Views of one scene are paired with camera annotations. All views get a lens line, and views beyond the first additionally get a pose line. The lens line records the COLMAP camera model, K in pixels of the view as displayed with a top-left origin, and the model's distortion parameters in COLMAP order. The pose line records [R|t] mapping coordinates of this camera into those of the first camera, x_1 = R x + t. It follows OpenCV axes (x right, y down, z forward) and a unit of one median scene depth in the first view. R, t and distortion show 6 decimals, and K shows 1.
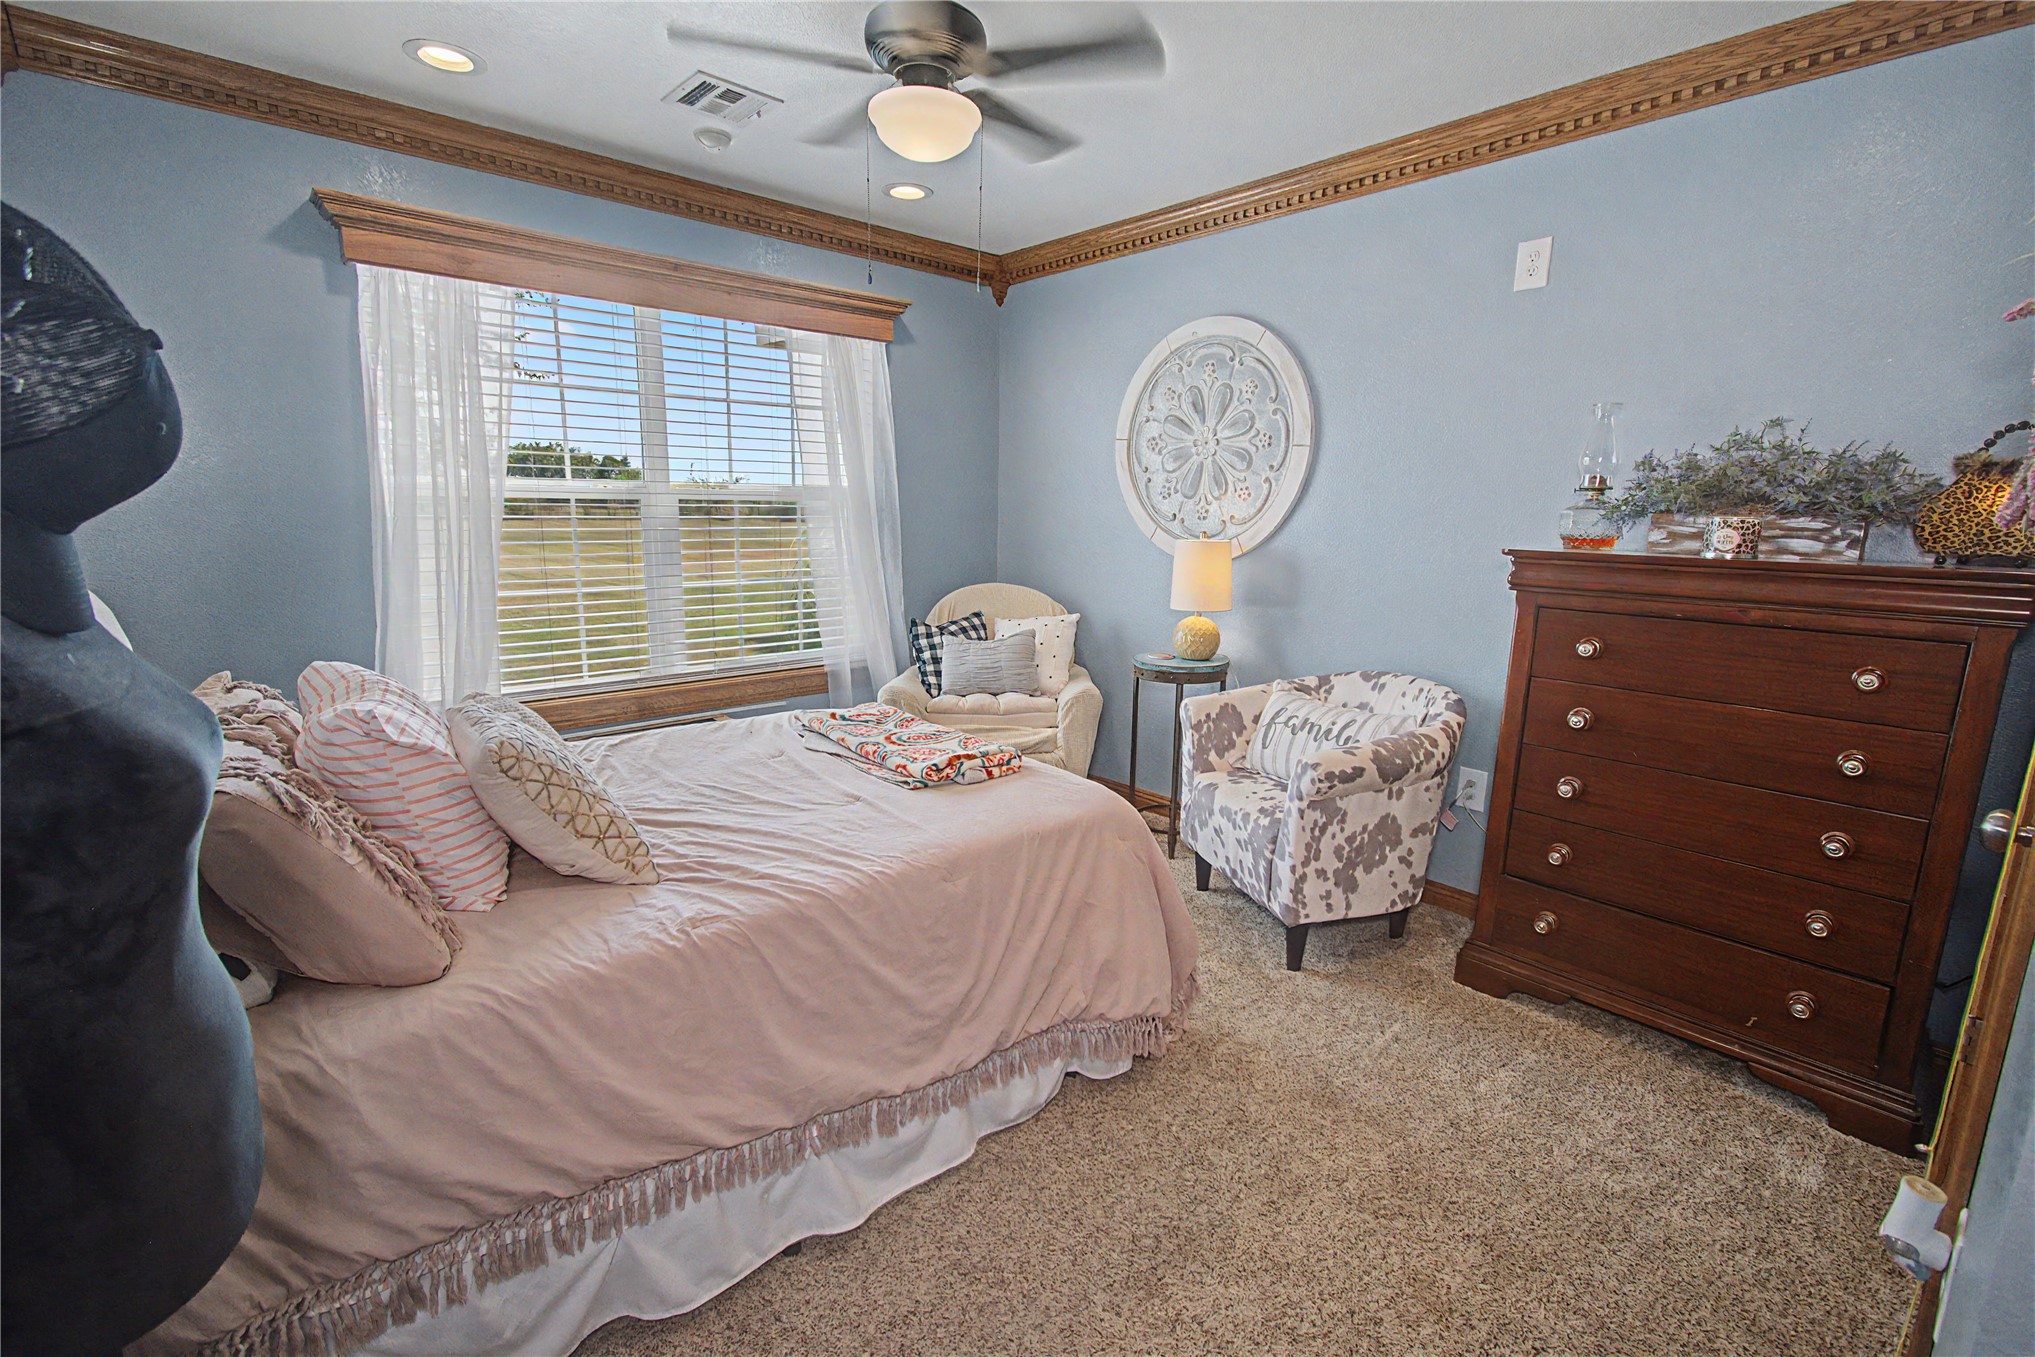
lens RADIAL K [[912.0, 0, 1022.8], [0, 912.0, 684.6], [0, 0, 1]] dist [0.002418, 0.002282]
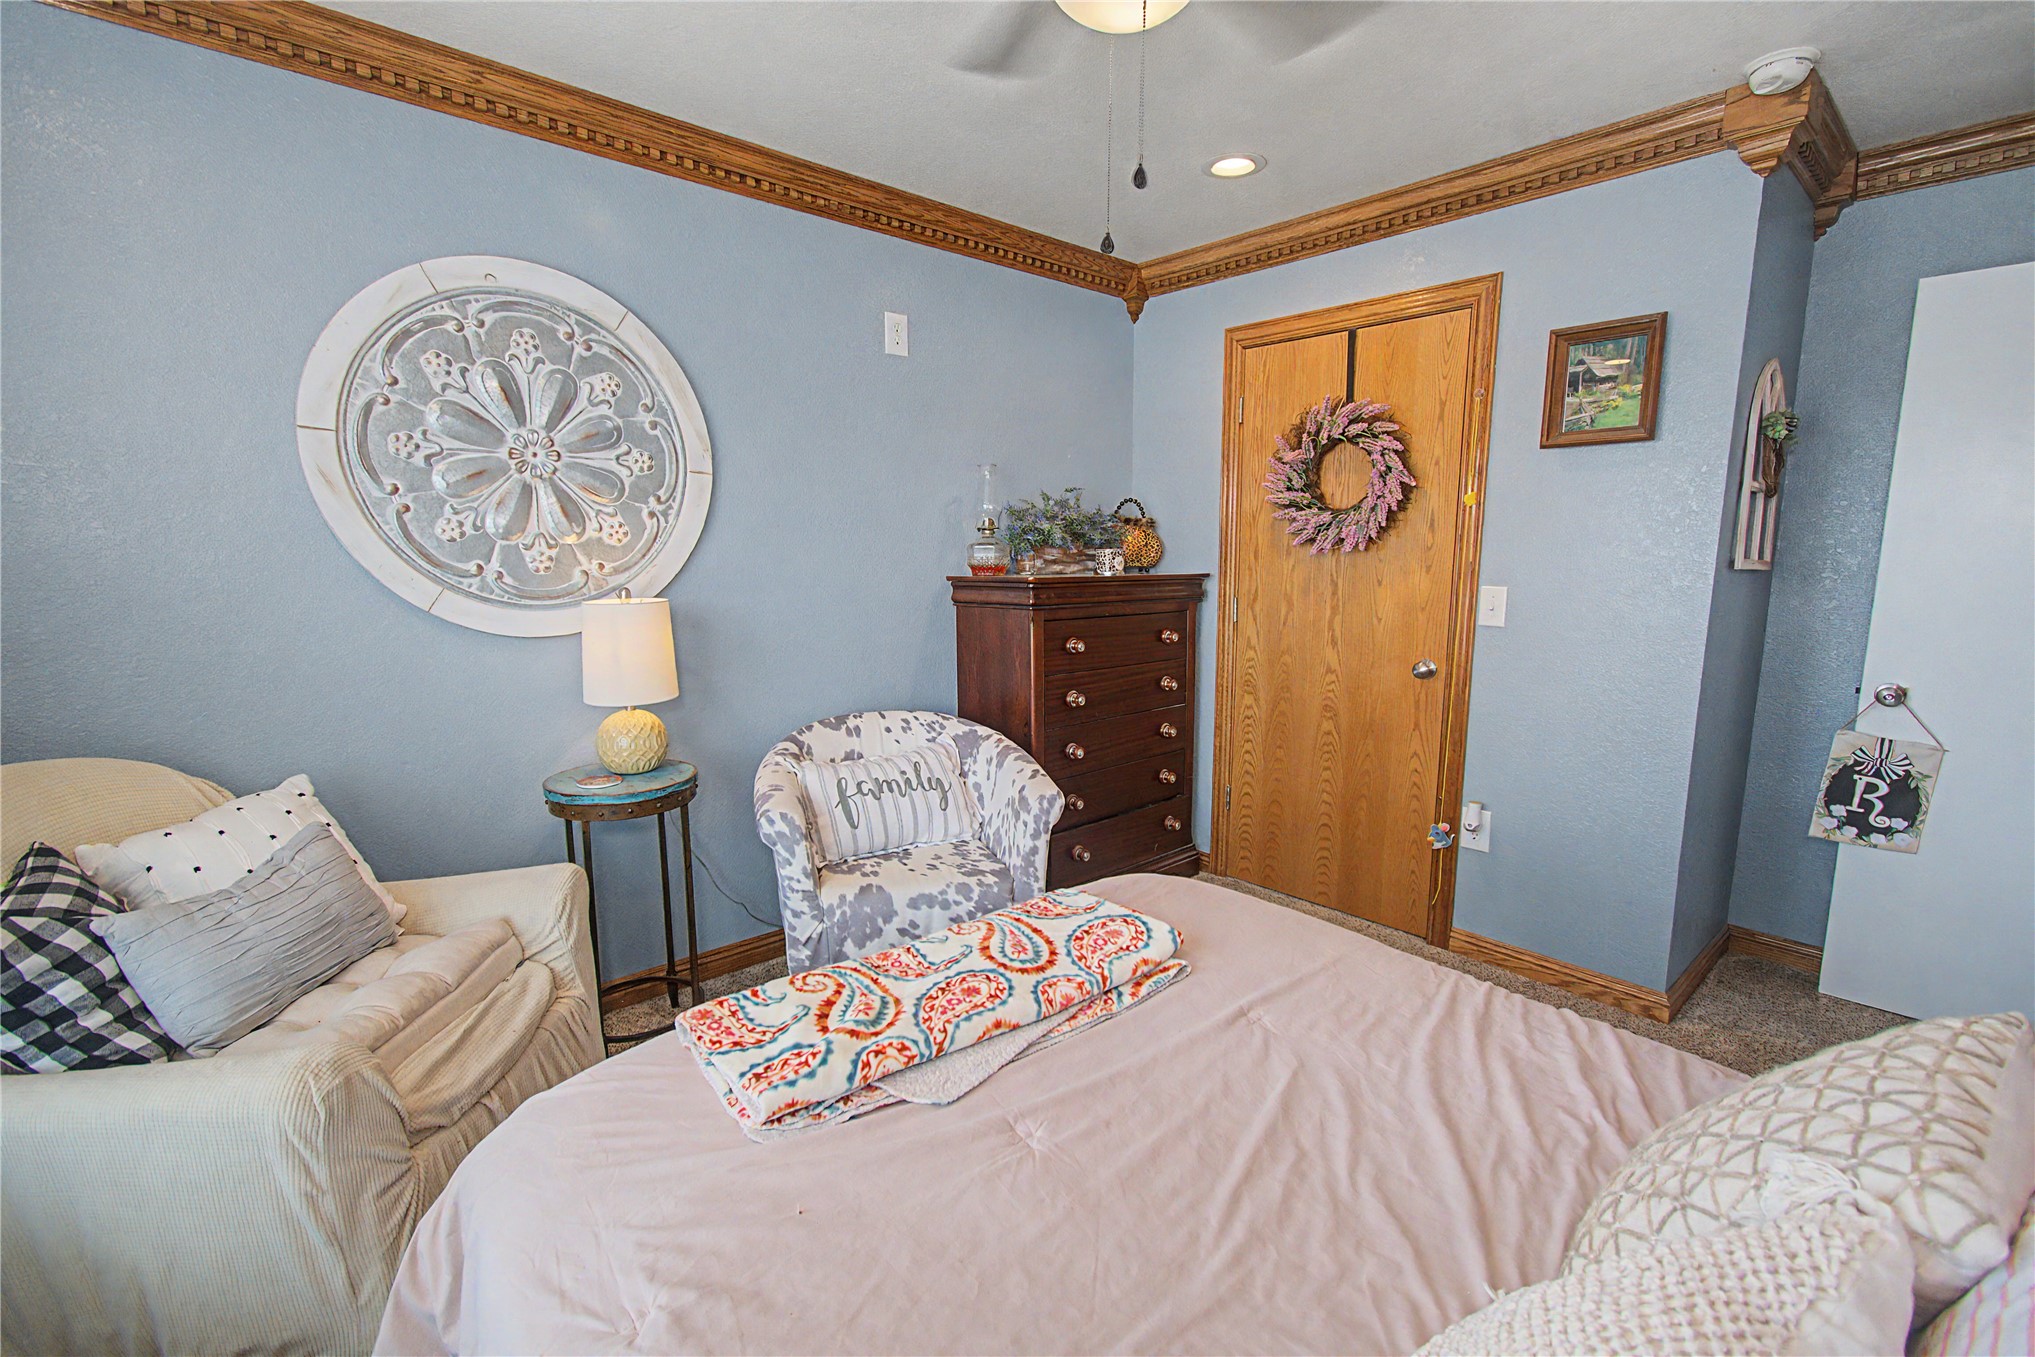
lens RADIAL K [[912.0, 0, 1021.3], [0, 912.0, 678.5], [0, 0, 1]] dist [0.002418, 0.002282]
pose [[-0.007445, -0.154438, 0.987975, -0.561477], [0.202339, 0.967332, 0.152735, -0.165031], [-0.979287, 0.201043, 0.024047, 0.801759]]
